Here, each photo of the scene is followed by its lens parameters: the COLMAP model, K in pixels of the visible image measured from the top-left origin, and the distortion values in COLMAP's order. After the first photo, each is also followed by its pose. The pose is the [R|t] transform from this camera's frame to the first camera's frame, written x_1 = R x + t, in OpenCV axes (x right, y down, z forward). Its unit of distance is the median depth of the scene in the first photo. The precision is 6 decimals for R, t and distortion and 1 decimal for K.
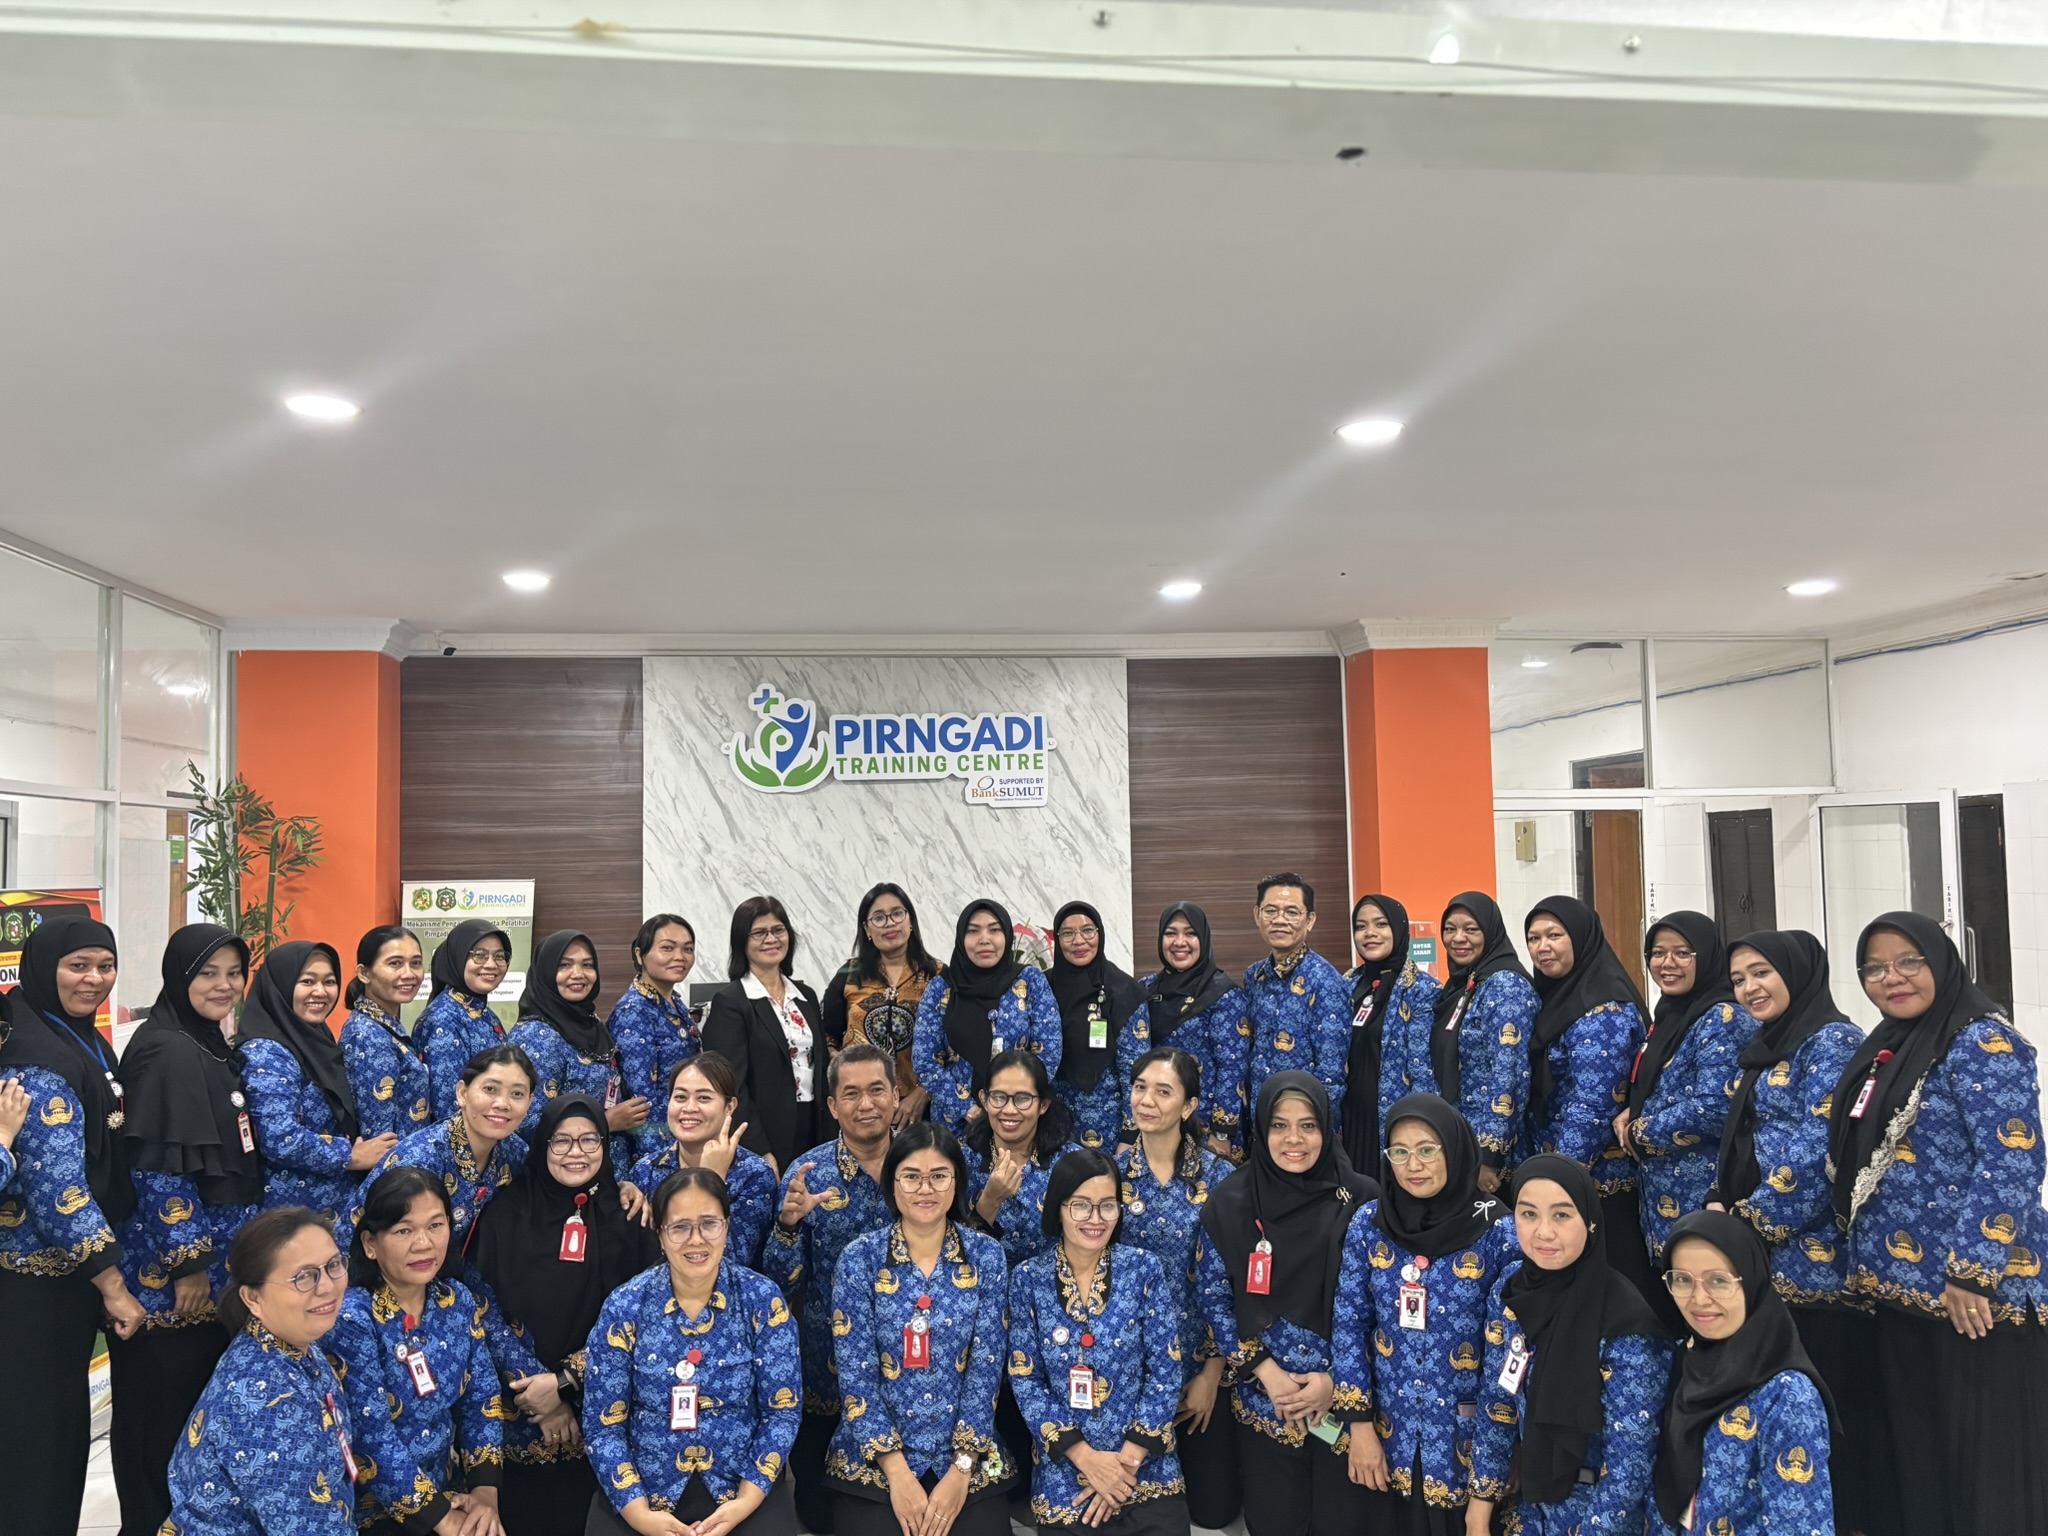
lens RADIAL K [[1639.7, 0, 1020.7], [0, 1639.7, 779.8], [0, 0, 1]] dist [0.083949, -0.067170]
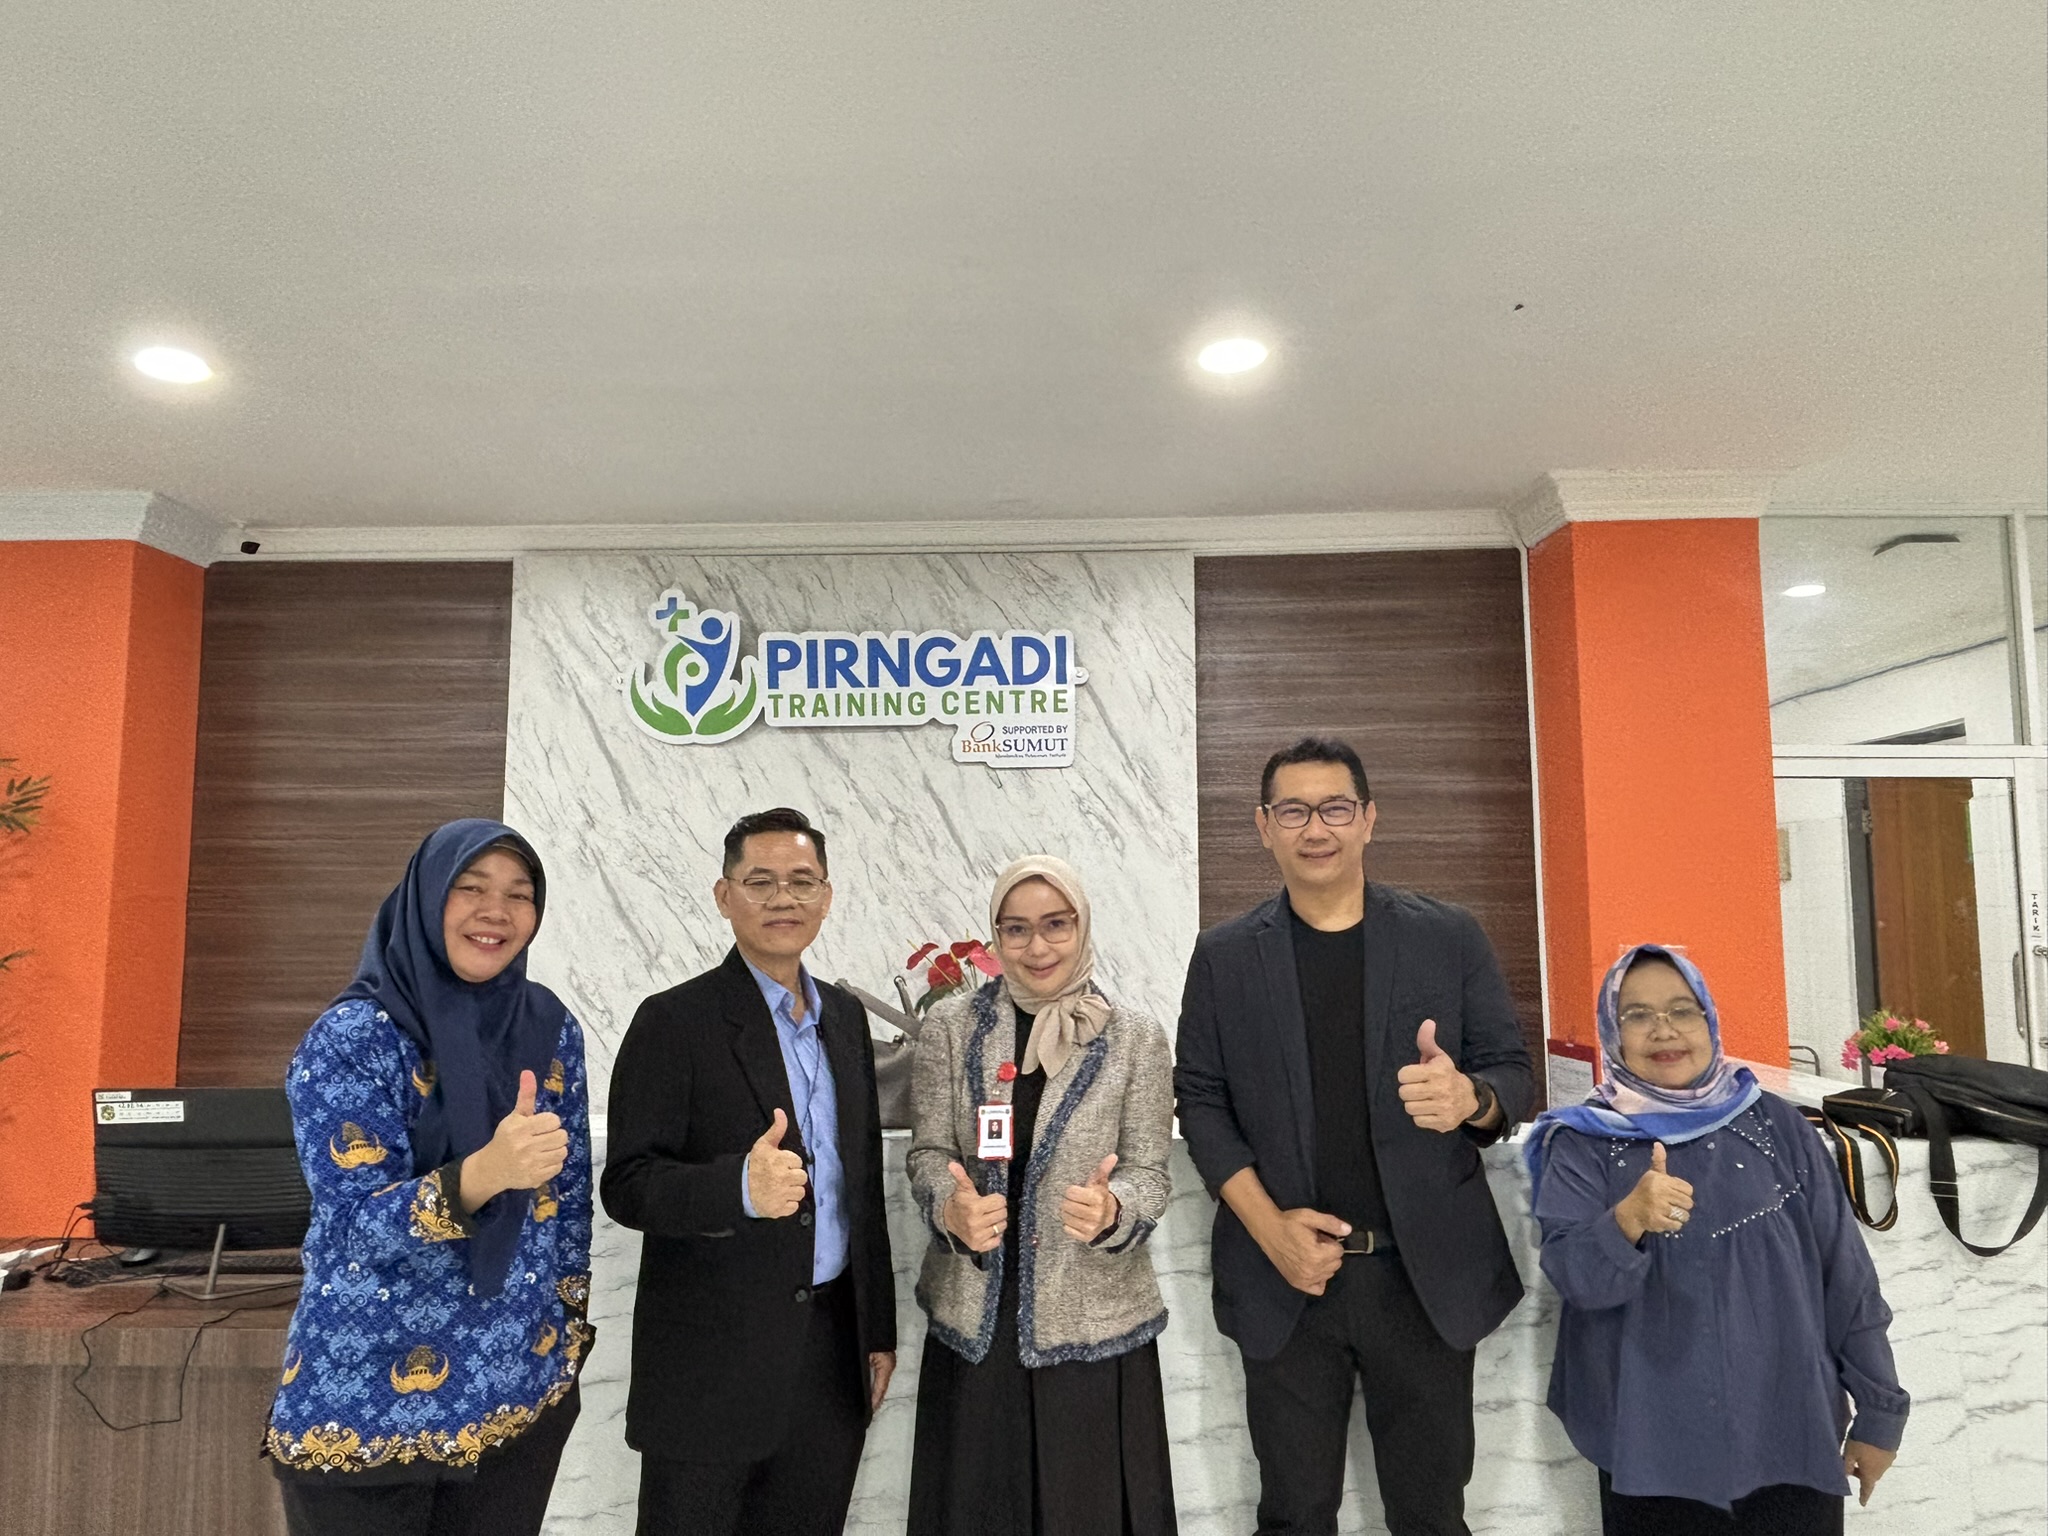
lens RADIAL K [[1379.7, 0, 1024.0], [0, 1379.7, 761.9], [0, 0, 1]] dist [0.041677, 0.000032]
pose [[0.987037, -0.000157, -0.160494, 0.090004], [-0.009063, 0.998349, -0.056714, 0.047882], [0.160238, 0.057434, 0.985406, 0.435551]]
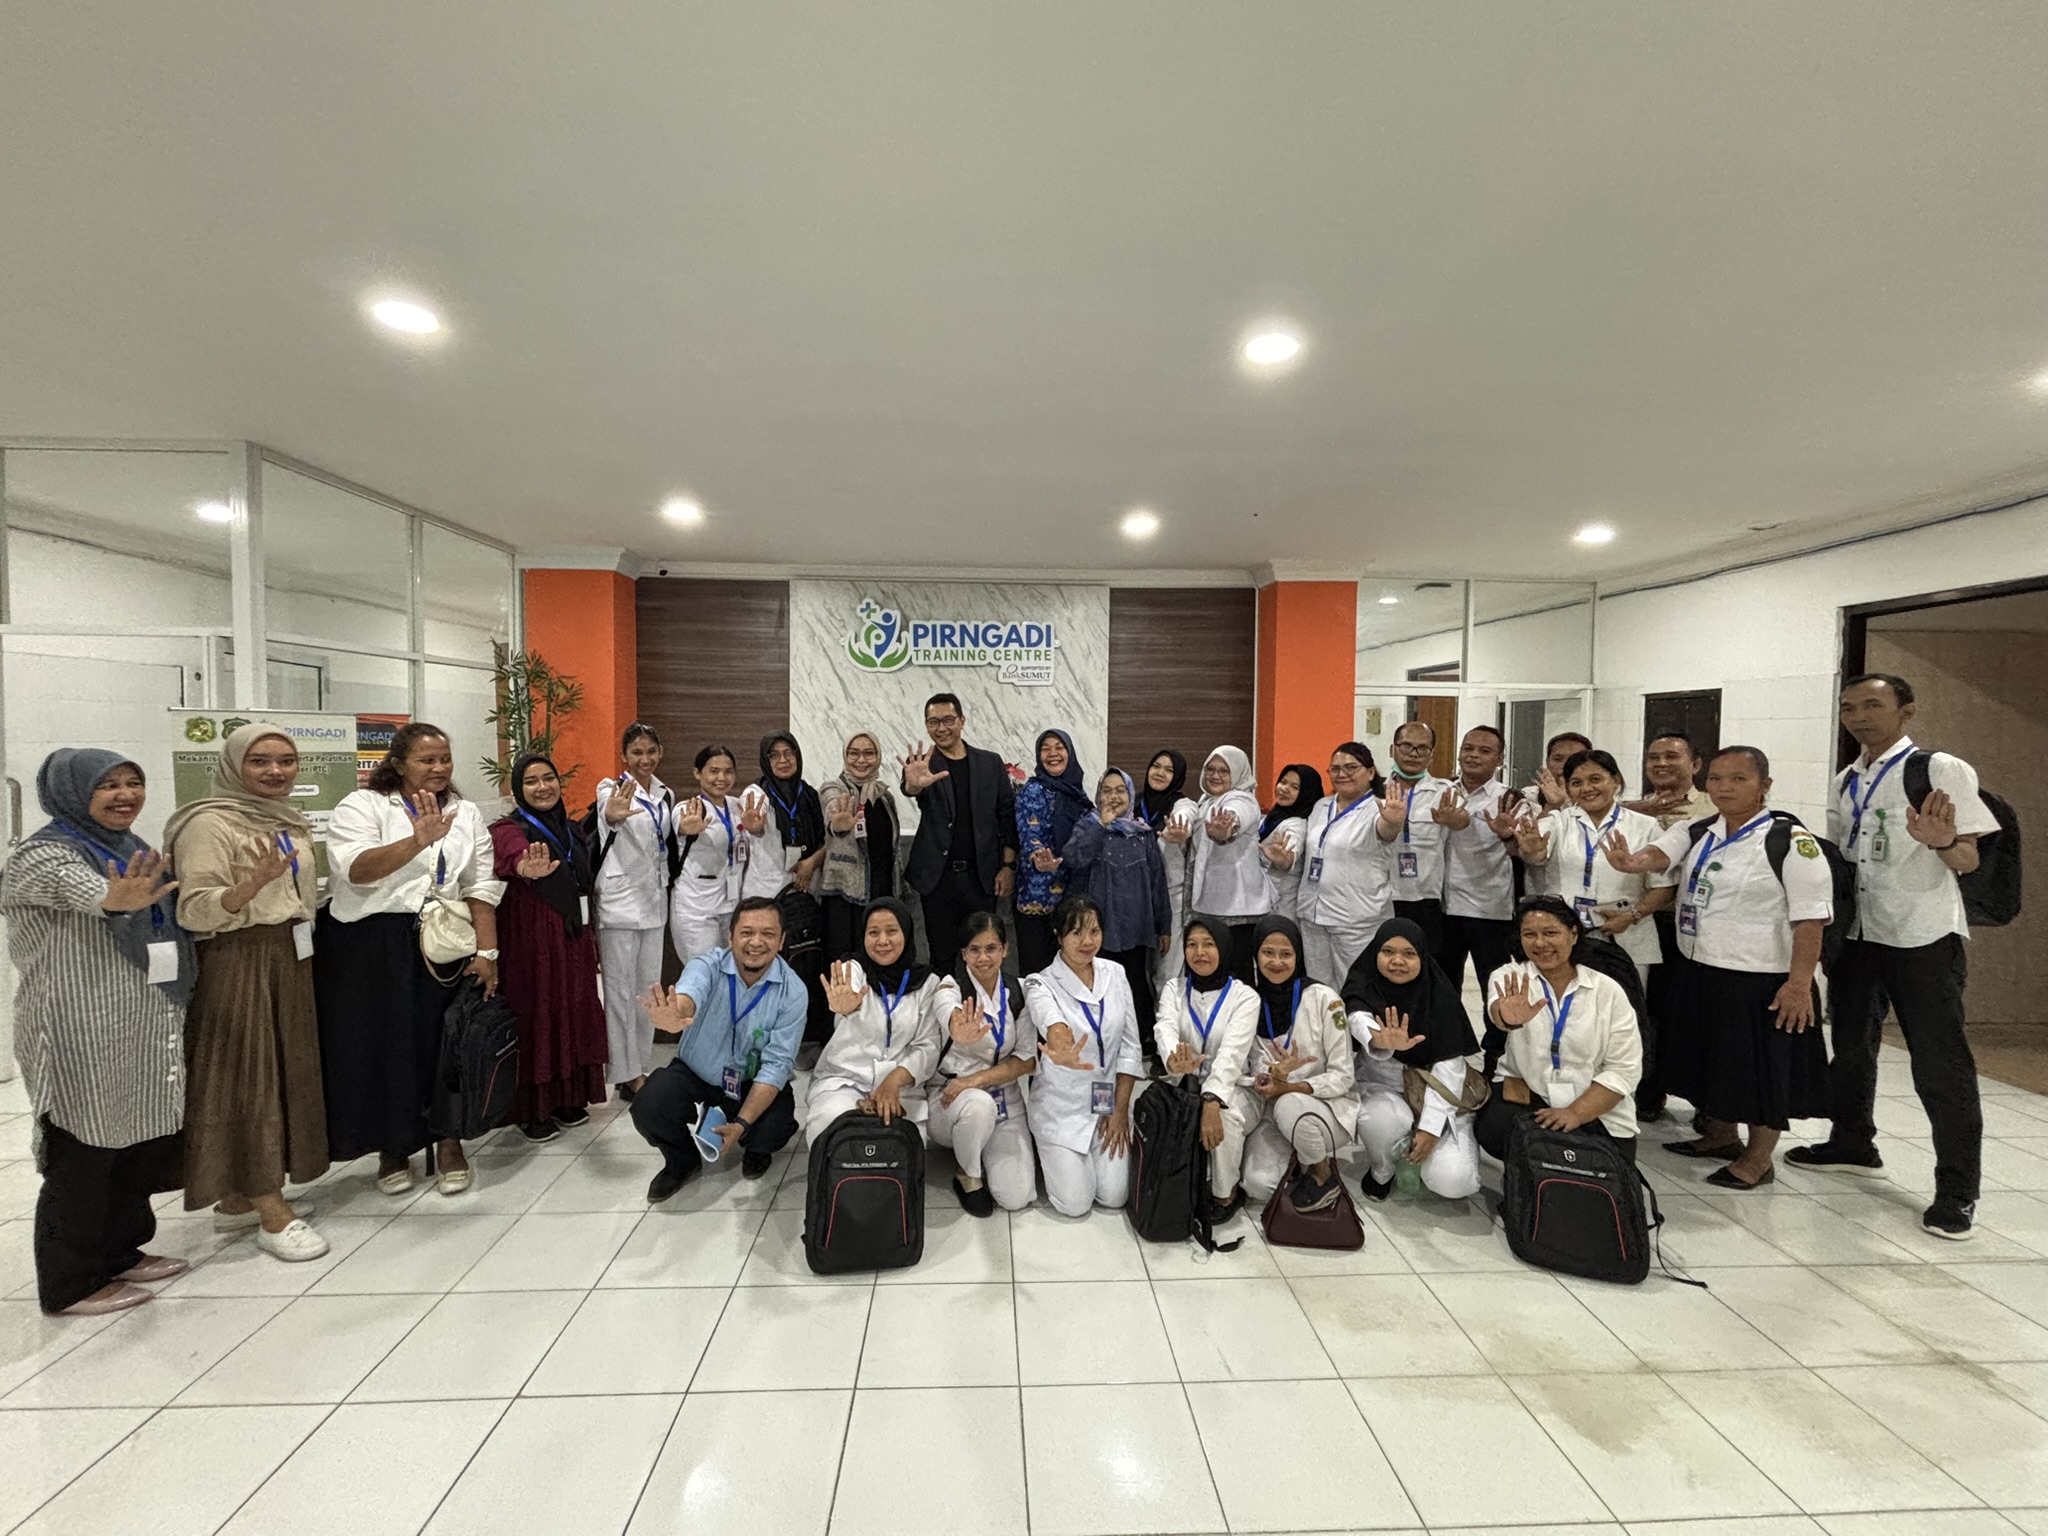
lens RADIAL K [[883.7, 0, 1021.6], [0, 883.7, 784.5], [0, 0, 1]] dist [0.031632, -0.001454]
pose [[0.996617, 0.031964, -0.075712, 0.053108], [-0.023487, 0.993619, 0.110320, 0.018252], [0.078755, -0.108168, 0.991008, 0.181392]]
